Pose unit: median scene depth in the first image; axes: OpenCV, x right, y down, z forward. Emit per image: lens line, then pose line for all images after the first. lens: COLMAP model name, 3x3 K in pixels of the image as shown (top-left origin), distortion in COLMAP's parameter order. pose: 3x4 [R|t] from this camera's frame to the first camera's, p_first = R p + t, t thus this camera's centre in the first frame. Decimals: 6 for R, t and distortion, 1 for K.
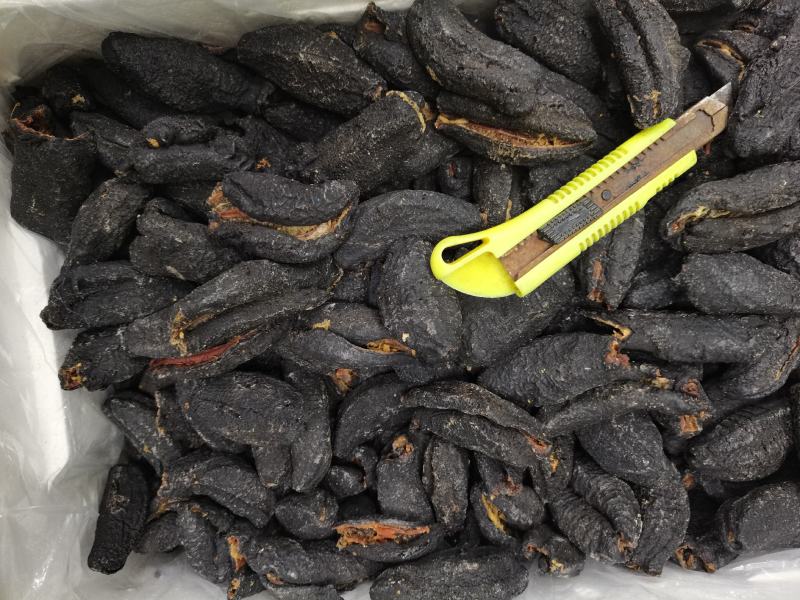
lens RADIAL K [[658.2, 0, 400.0], [0, 658.2, 300.0], [0, 0, 1]] dist [0.009735, -0.057130]
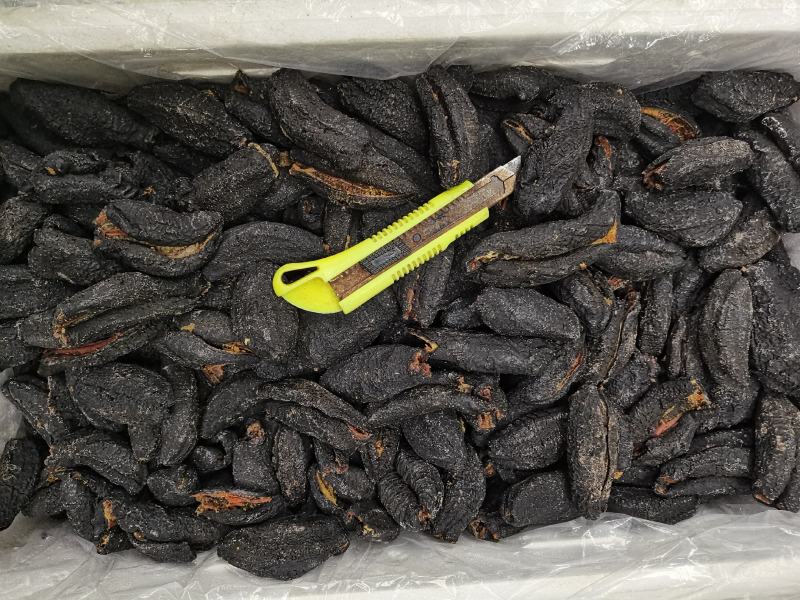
lens RADIAL K [[664.5, 0, 417.4], [0, 664.5, 299.9], [0, 0, 1]] dist [-0.008733, -0.008863]
pose [[0.994936, 0.056108, 0.083394, 0.200566], [-0.055730, 0.998422, -0.006851, -0.028951], [-0.083647, 0.002168, 0.996493, -0.261775]]
